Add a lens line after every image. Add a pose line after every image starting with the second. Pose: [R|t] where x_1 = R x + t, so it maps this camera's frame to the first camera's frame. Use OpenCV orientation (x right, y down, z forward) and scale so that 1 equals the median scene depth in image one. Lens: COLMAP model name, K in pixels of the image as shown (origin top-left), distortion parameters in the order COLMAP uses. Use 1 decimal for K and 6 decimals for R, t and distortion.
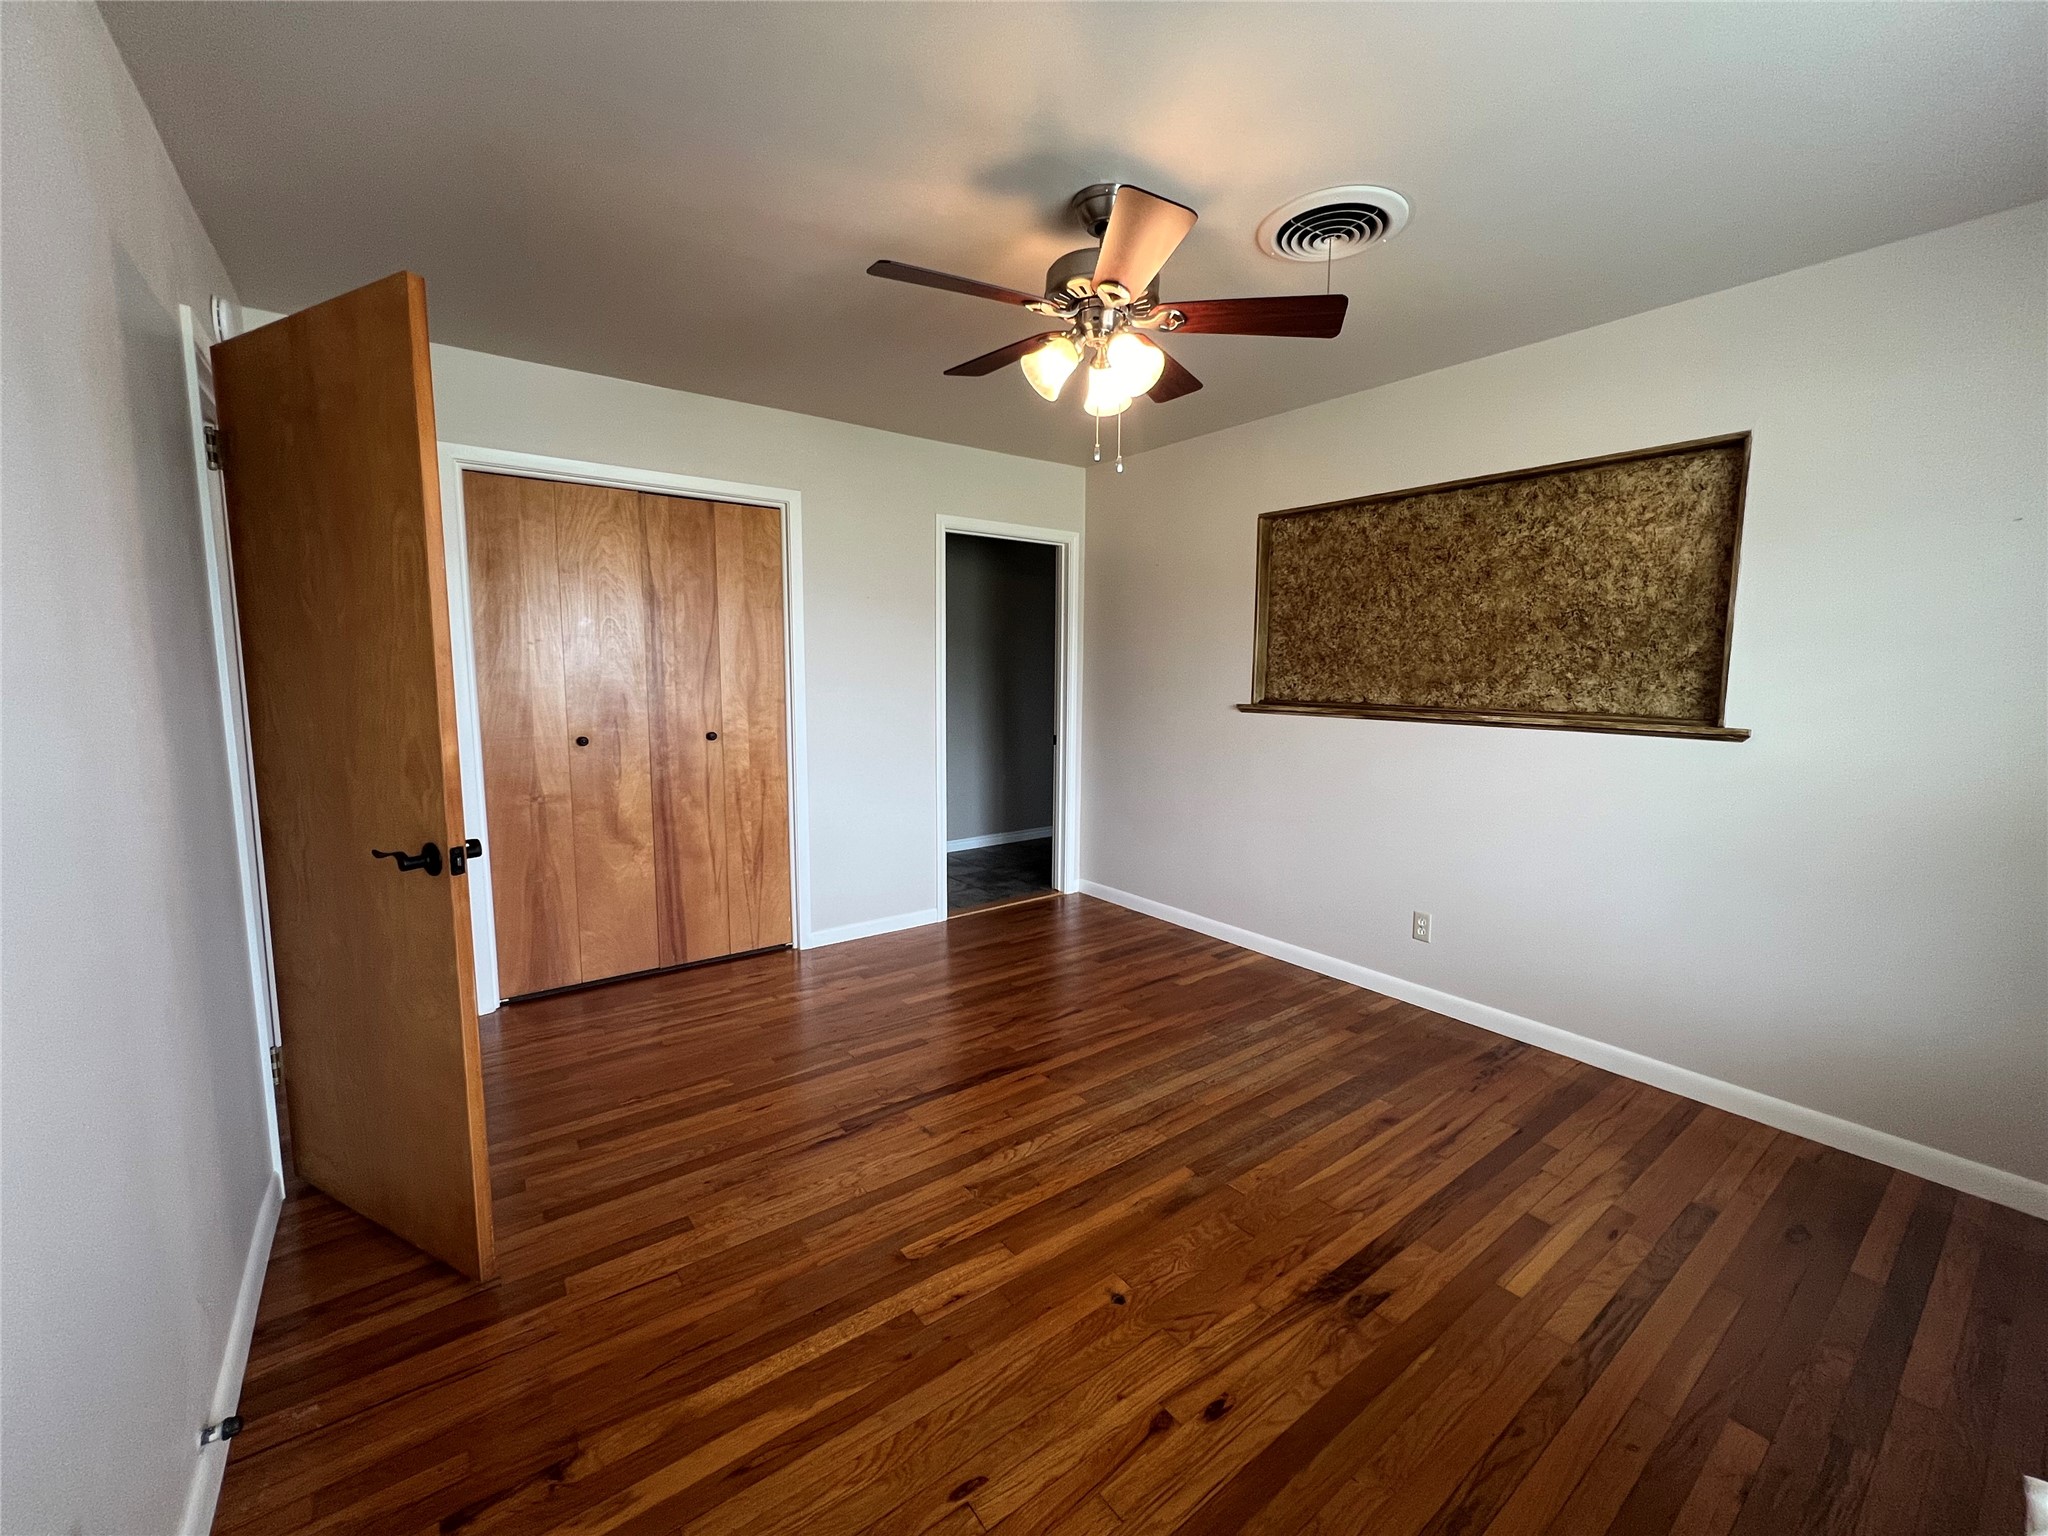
lens RADIAL K [[821.8, 0, 1019.0], [0, 821.8, 764.7], [0, 0, 1]] dist [-0.003561, 0.001050]
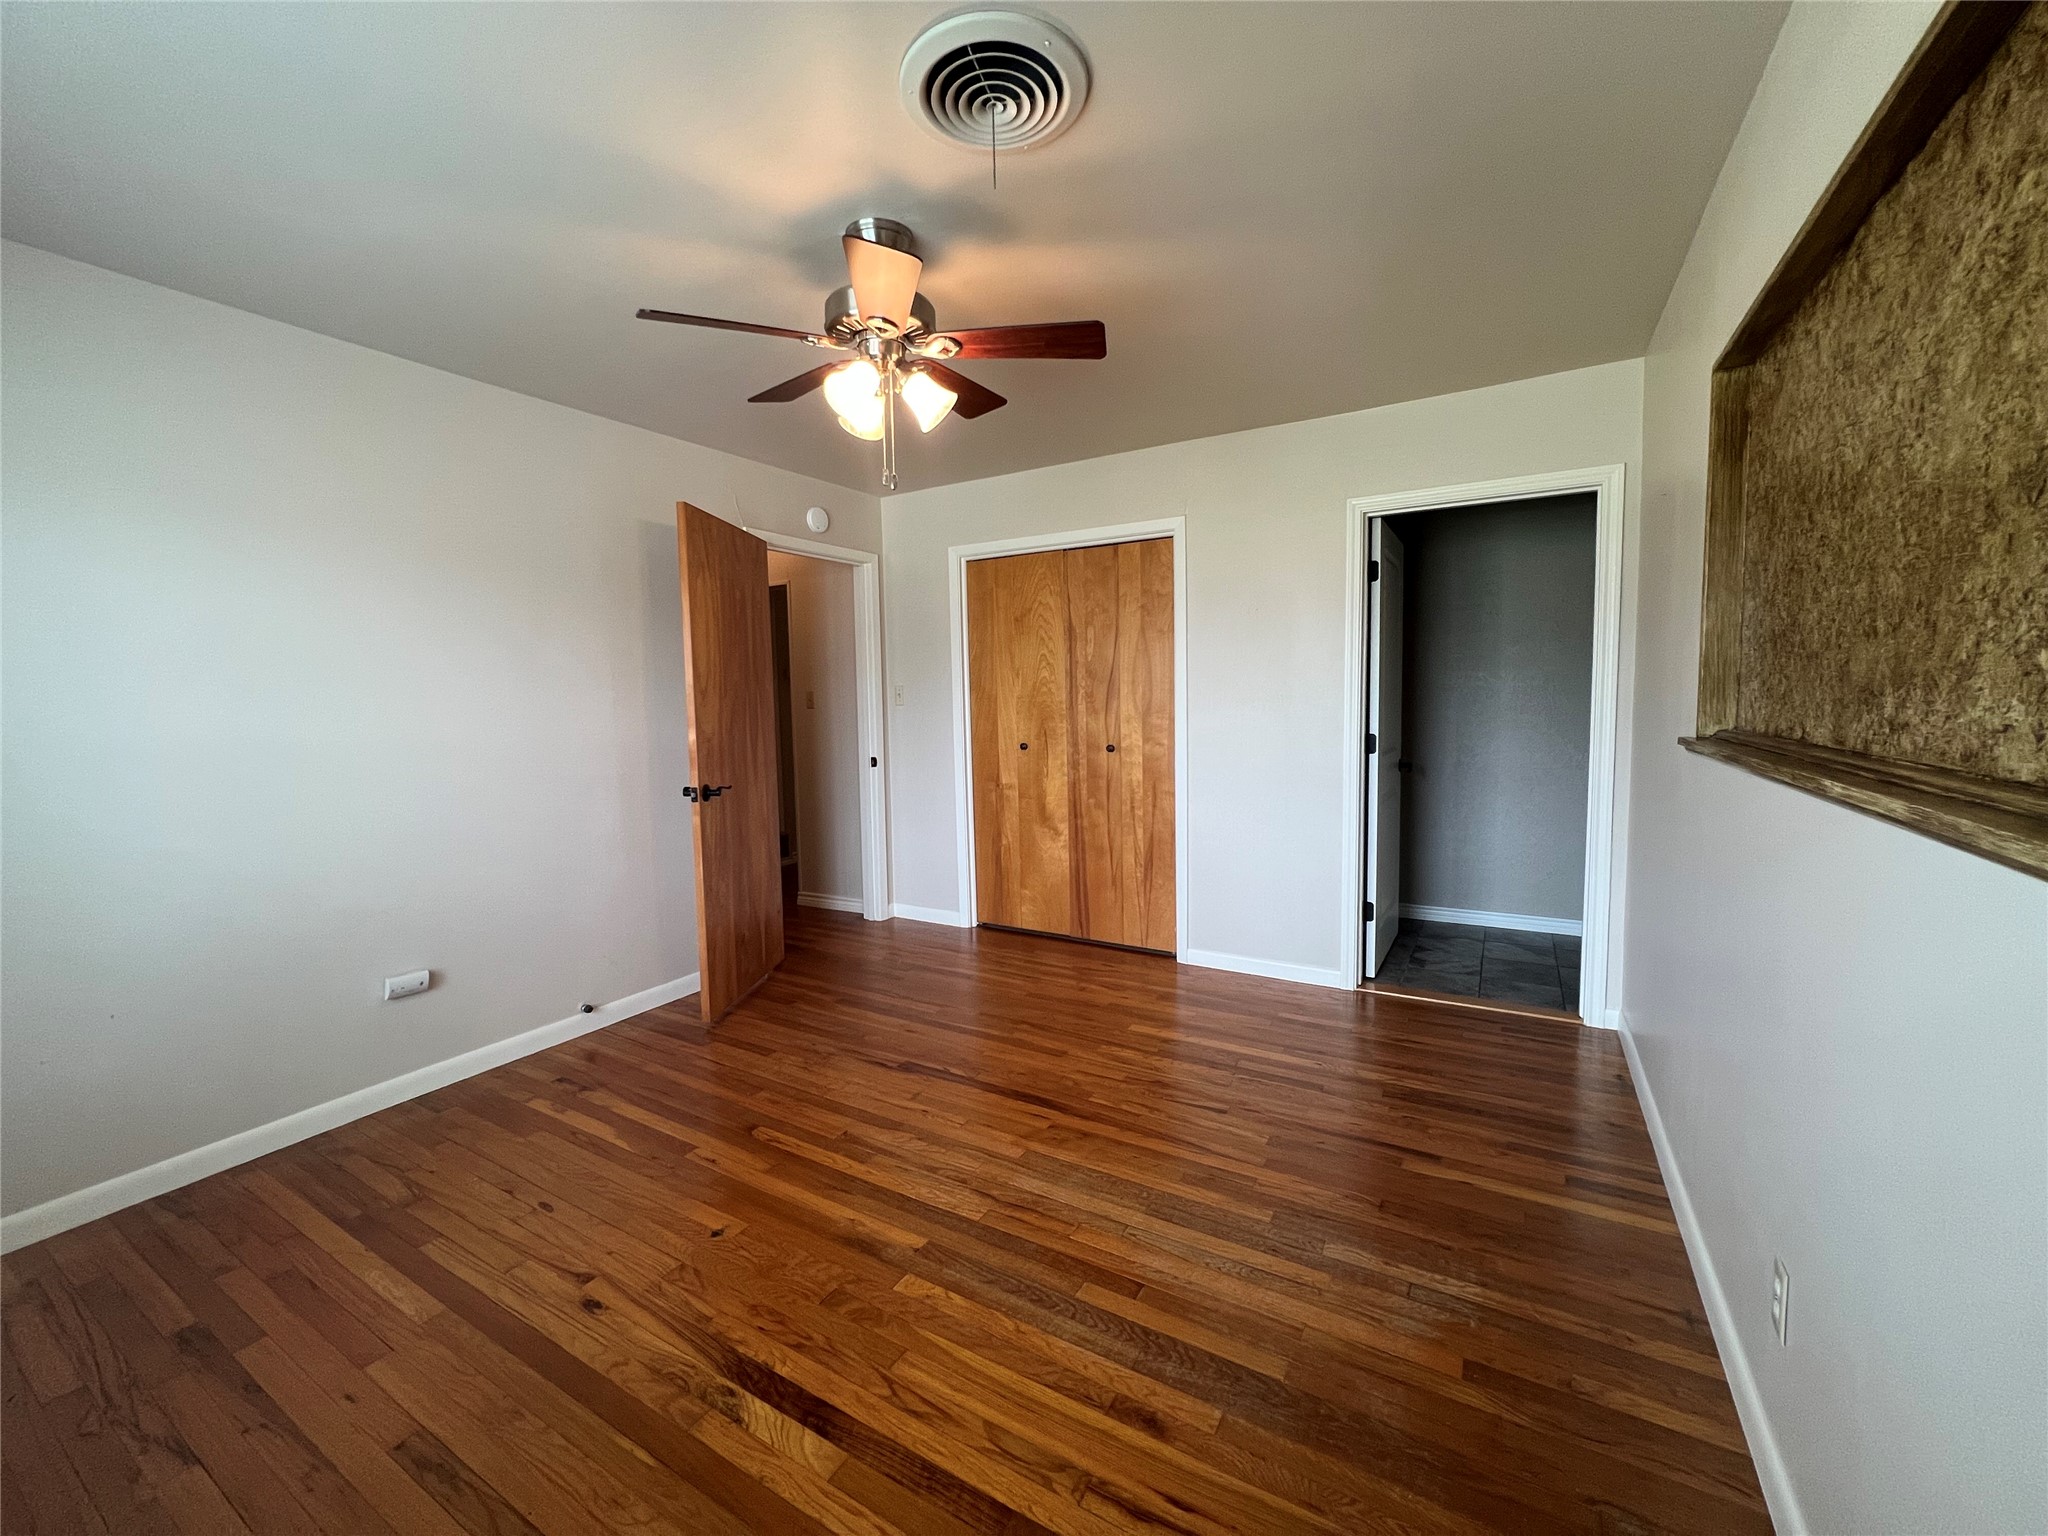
lens RADIAL K [[821.8, 0, 1018.4], [0, 821.8, 764.1], [0, 0, 1]] dist [-0.003561, 0.001050]
pose [[0.381109, 0.063823, -0.922325, 0.707778], [-0.088339, 0.995564, 0.032389, -0.043059], [0.920300, 0.069134, 0.385056, 0.489077]]
